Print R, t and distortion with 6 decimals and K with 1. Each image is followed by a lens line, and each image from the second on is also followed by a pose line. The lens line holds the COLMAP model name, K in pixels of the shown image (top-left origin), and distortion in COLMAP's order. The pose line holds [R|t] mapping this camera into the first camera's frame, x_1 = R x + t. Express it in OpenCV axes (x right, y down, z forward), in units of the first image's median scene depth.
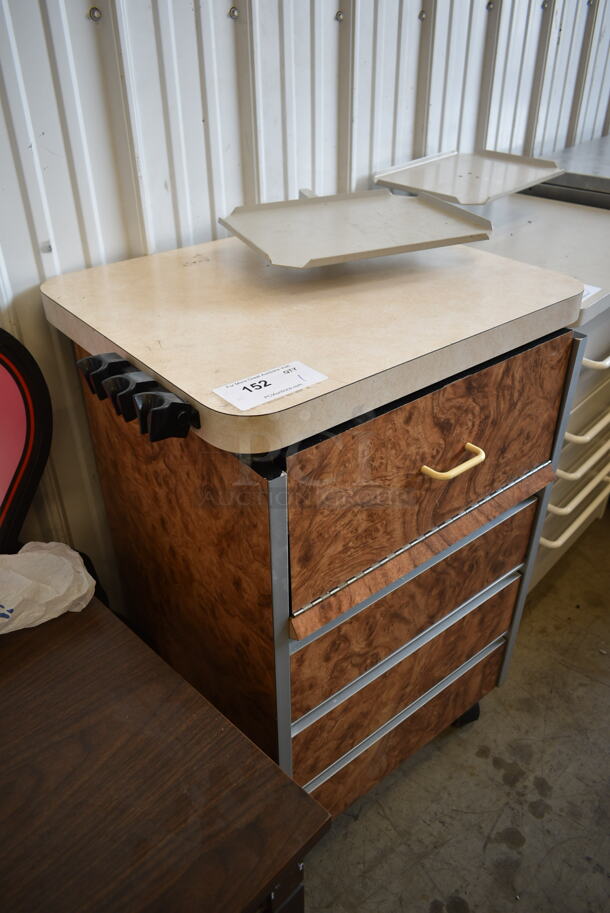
lens RADIAL K [[700.0, 0, 304.3], [0, 700.0, 451.6], [0, 0, 1]] dist [-0.029159, 0.011444]
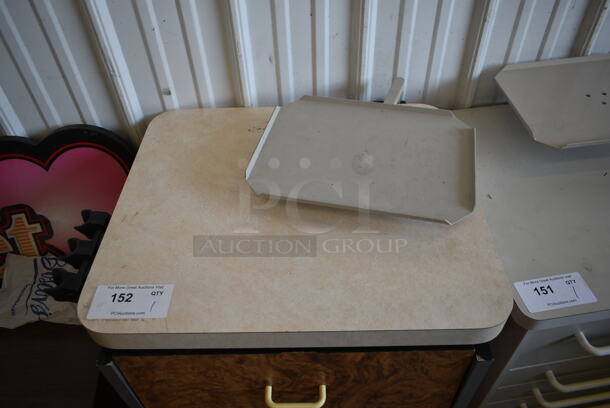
lens RADIAL K [[467.7, 0, 306.2], [0, 467.7, 202.8], [0, 0, 1]] dist [-0.029159, 0.011444]
pose [[0.777519, 0.434713, -0.454411, 0.428524], [-0.320160, 0.895574, 0.308942, -0.514810], [0.541259, -0.094724, 0.835503, 0.345085]]
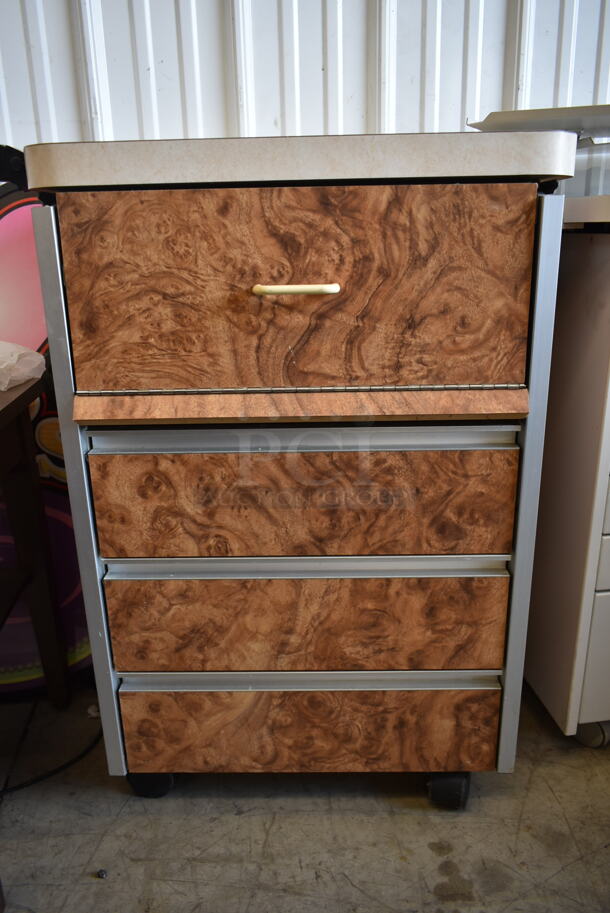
lens RADIAL K [[700.0, 0, 304.8], [0, 700.0, 454.5], [0, 0, 1]] dist [-0.029159, 0.011444]
pose [[0.764578, 0.185211, -0.617347, 0.746159], [-0.334482, 0.932768, -0.134411, 0.298173], [0.550947, 0.309259, 0.775123, 0.385030]]
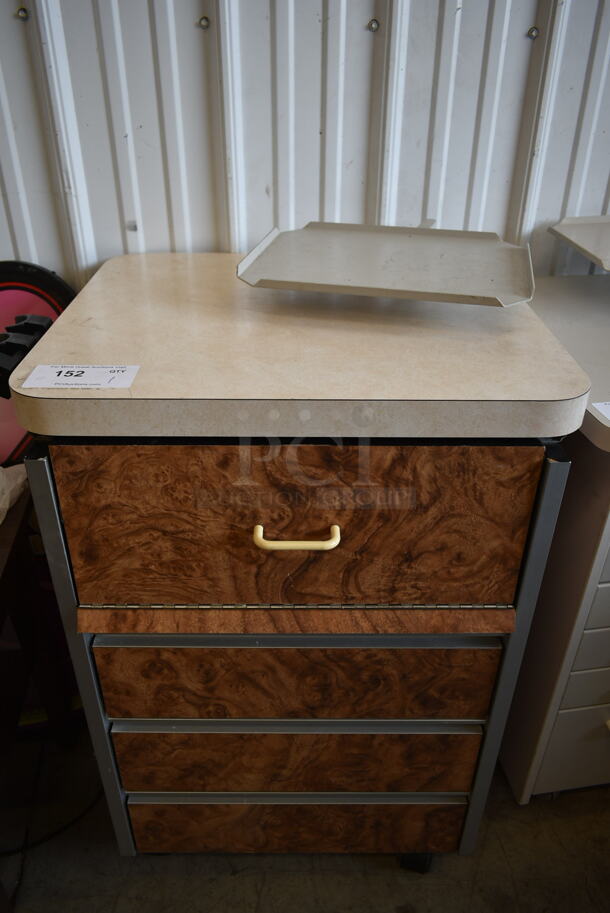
lens RADIAL K [[700.0, 0, 298.9], [0, 700.0, 451.1], [0, 0, 1]] dist [-0.029159, 0.011444]
pose [[0.778118, 0.332724, -0.532754, 0.605915], [-0.347811, 0.934509, 0.075637, -0.141370], [0.523030, 0.126443, 0.842883, 0.250621]]
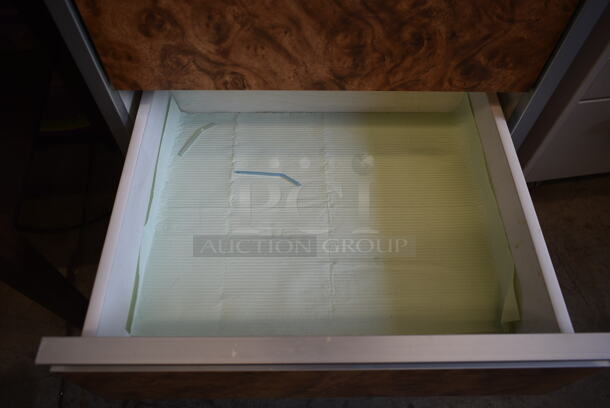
lens RADIAL K [[467.7, 0, 306.6], [0, 467.7, 204.3], [0, 0, 1]] dist [-0.029159, 0.011444]
pose [[0.780590, 0.531865, -0.328326, 0.458728], [-0.351541, 0.807909, 0.472972, 0.135657], [0.516815, -0.253777, 0.817618, 0.597730]]
